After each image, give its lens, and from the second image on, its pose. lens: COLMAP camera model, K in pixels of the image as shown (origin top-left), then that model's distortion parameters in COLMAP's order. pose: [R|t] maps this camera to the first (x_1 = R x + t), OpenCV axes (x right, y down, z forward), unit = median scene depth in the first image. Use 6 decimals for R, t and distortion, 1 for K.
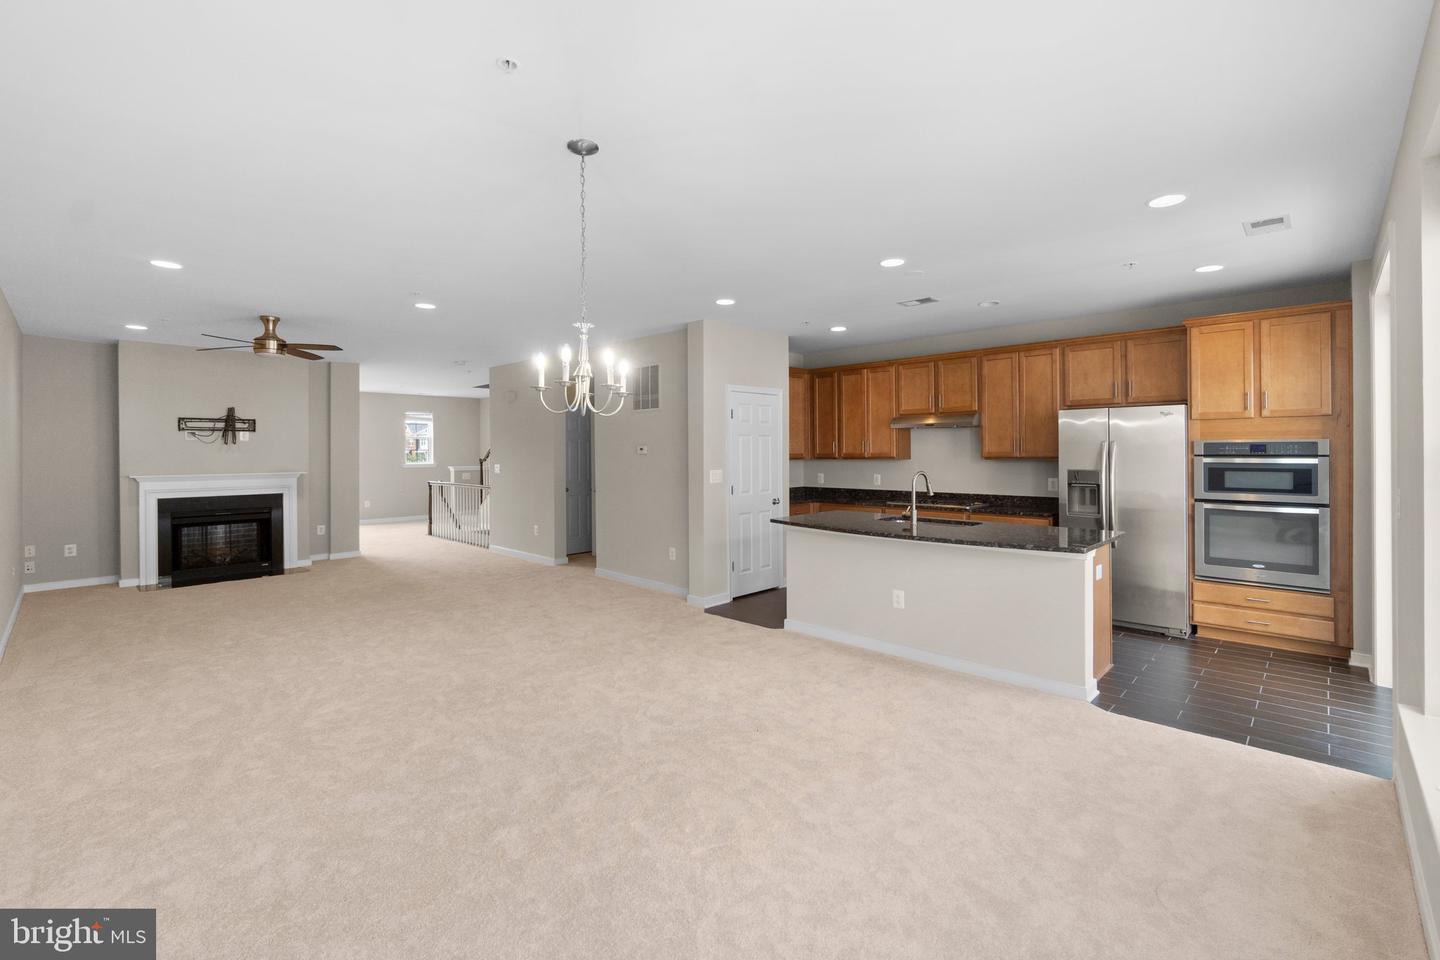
lens RADIAL K [[629.9, 0, 730.0], [0, 629.9, 450.1], [0, 0, 1]] dist [-0.003428, -0.000176]
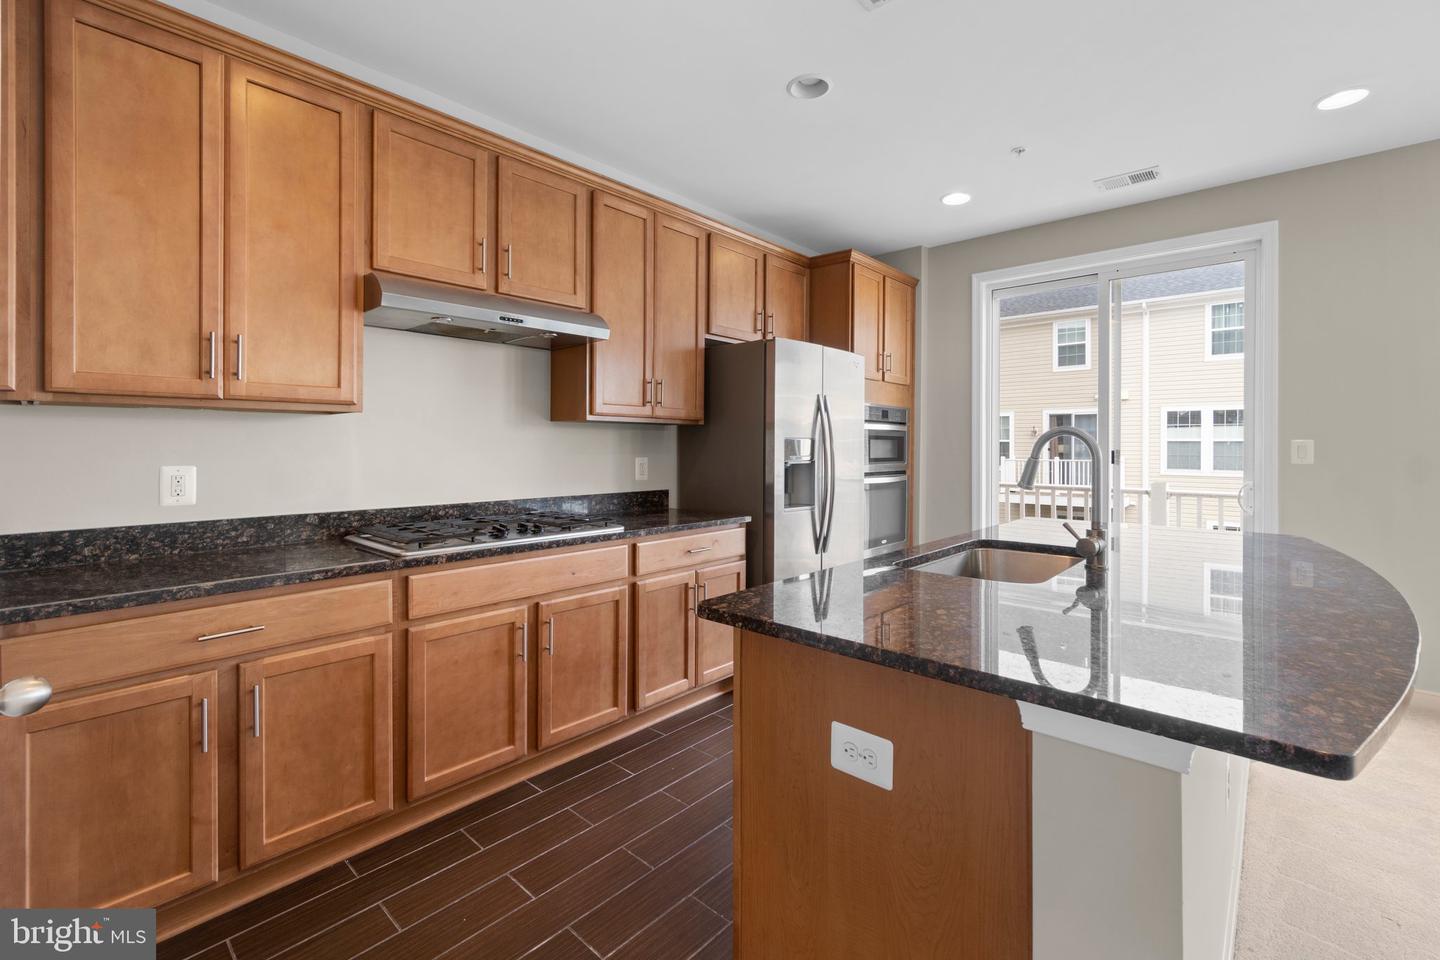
lens RADIAL K [[624.5, 0, 722.4], [0, 624.5, 449.6], [0, 0, 1]] dist [-0.002912, -0.000020]
pose [[-0.031514, 0.000402, 0.999503, -0.049525], [-0.002692, 0.999996, -0.000487, 0.034843], [-0.999500, -0.002706, -0.031513, 0.882341]]
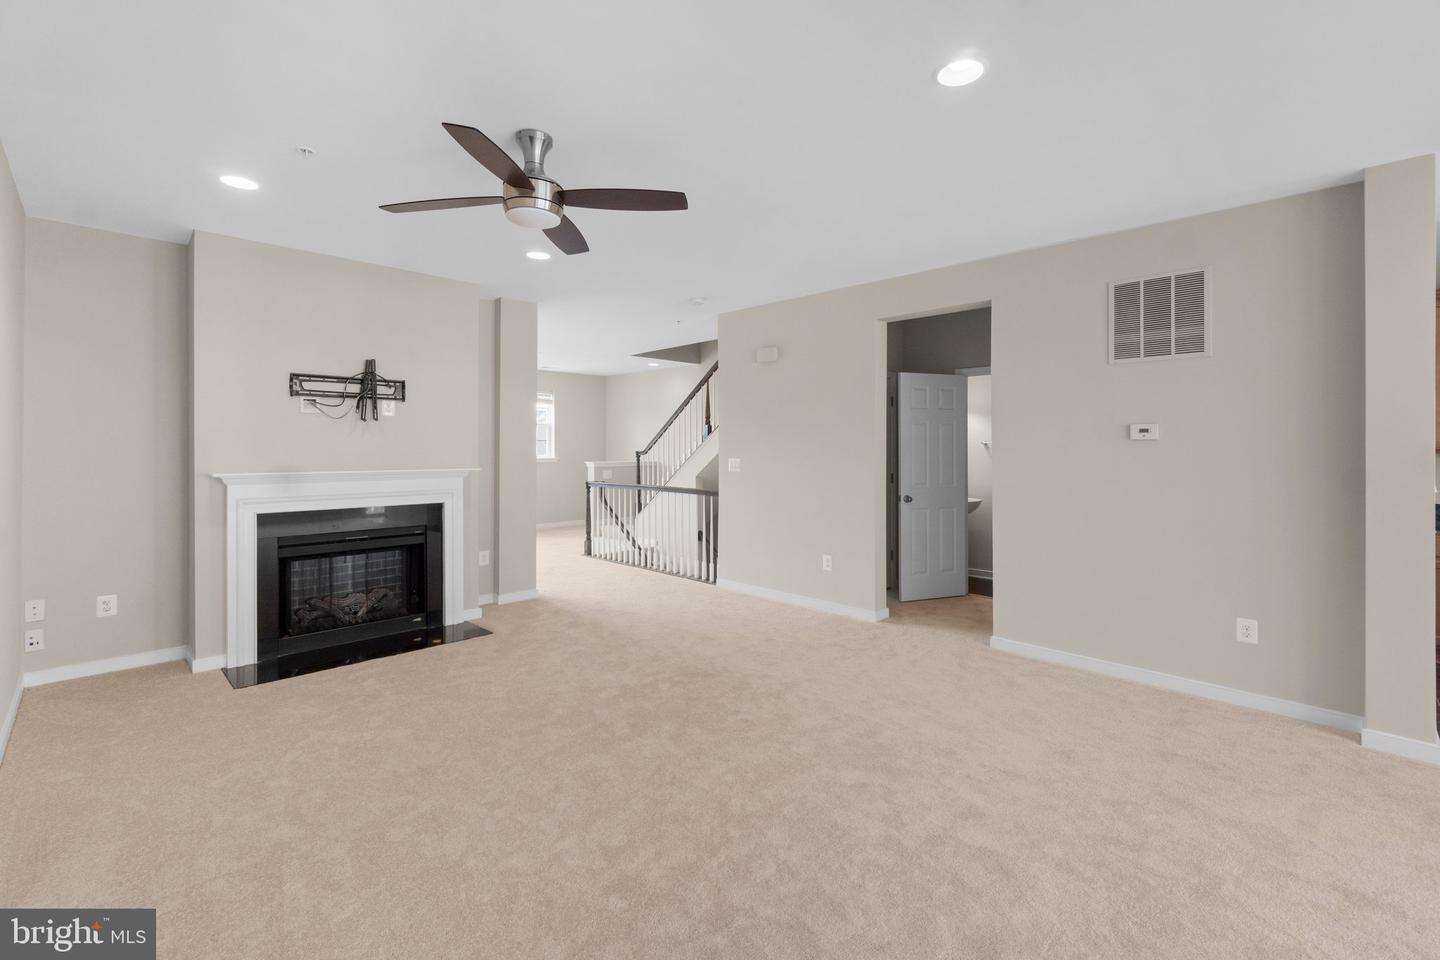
lens RADIAL K [[624.5, 0, 722.4], [0, 624.5, 449.6], [0, 0, 1]] dist [-0.002912, -0.000020]
pose [[0.999802, 0.006806, -0.018706, -0.514367], [-0.006770, 0.999975, 0.002032, 0.016362], [0.018719, -0.001905, 0.999823, 0.474844]]
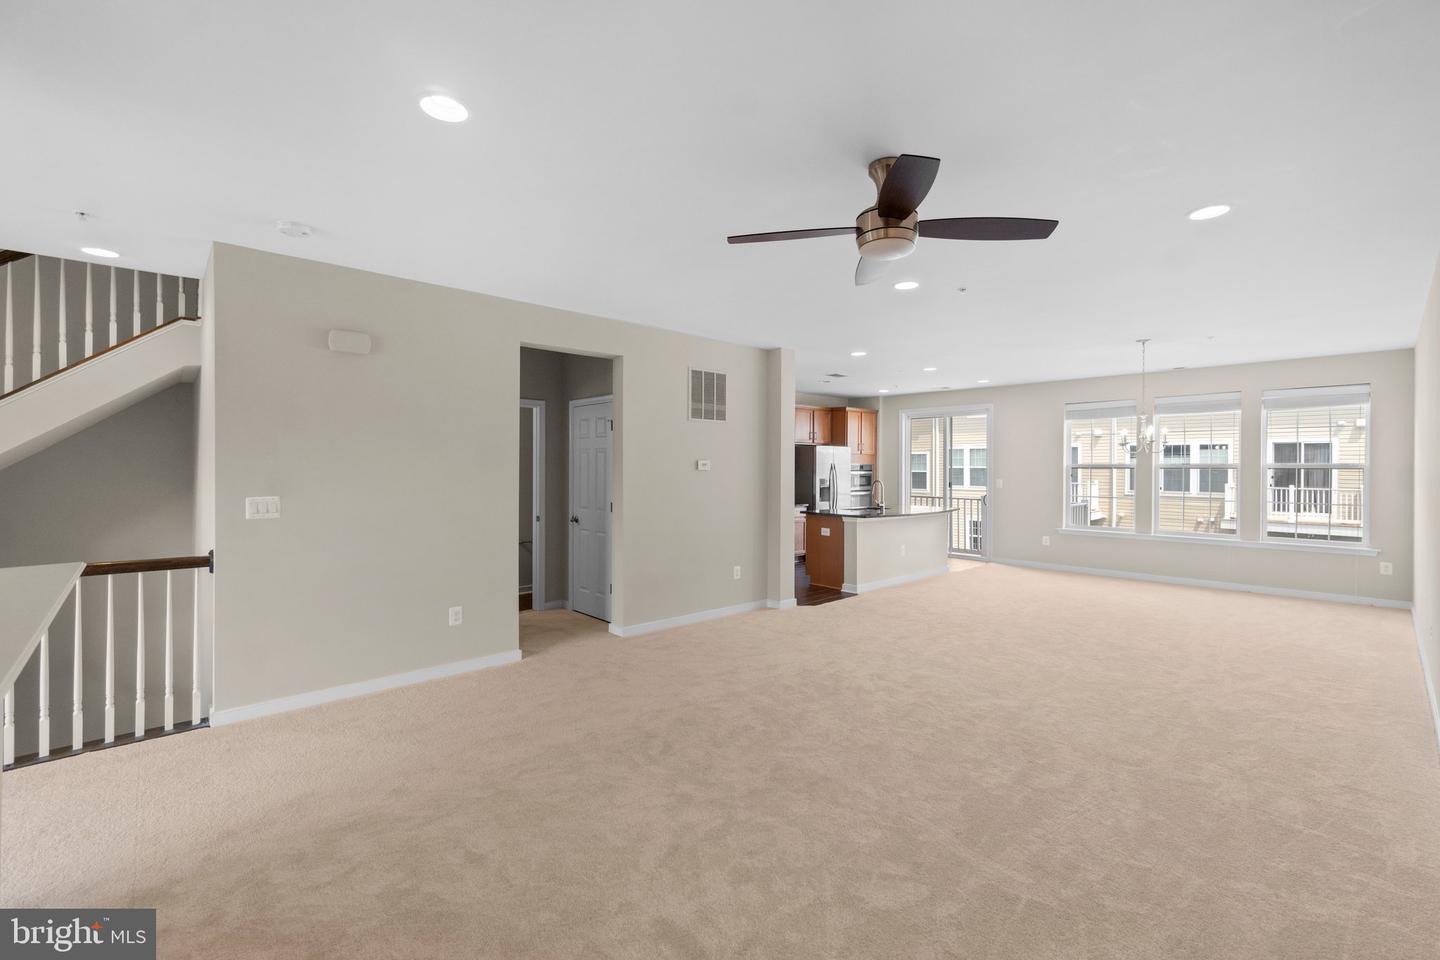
lens RADIAL K [[622.8, 0, 720.0], [0, 622.8, 480.0], [0, 0, 1]] dist [-0.001790, -0.000206]
pose [[0.060140, -0.015748, 0.998066, -1.047293], [-0.002136, 0.999871, 0.015906, 0.005835], [-0.998188, -0.003089, 0.060099, 0.964825]]
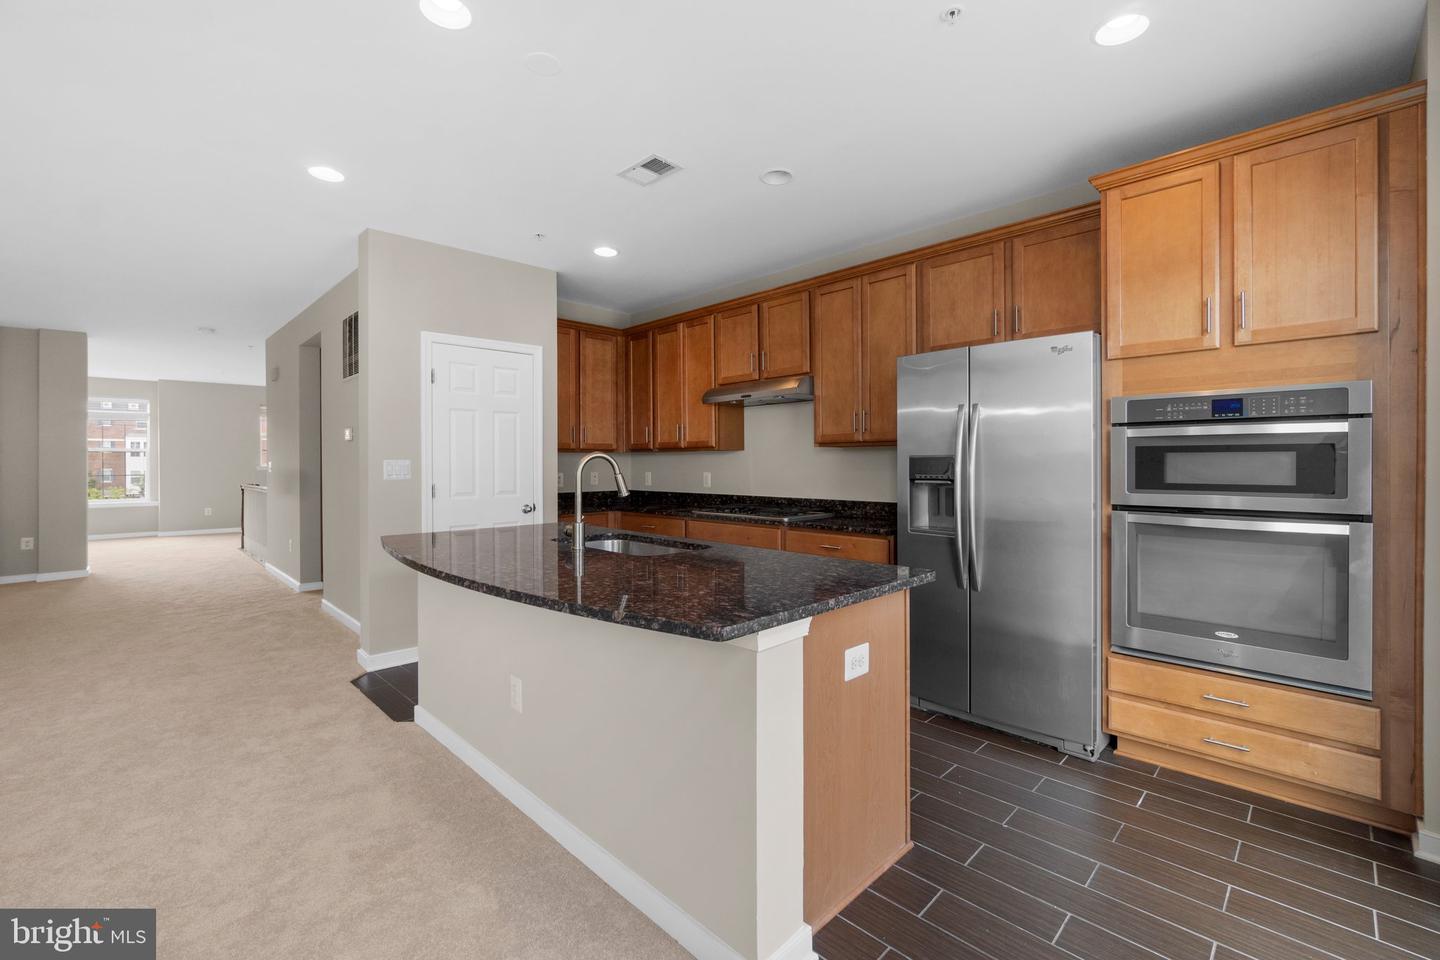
lens RADIAL K [[617.6, 0, 721.5], [0, 617.6, 464.9], [0, 0, 1]] dist [-0.002348, -0.000058]
pose [[0.999688, 0.002988, -0.024801, 0.305325], [-0.002893, 0.999988, 0.003864, 0.030745], [0.024812, -0.003791, 0.999685, 0.337234]]
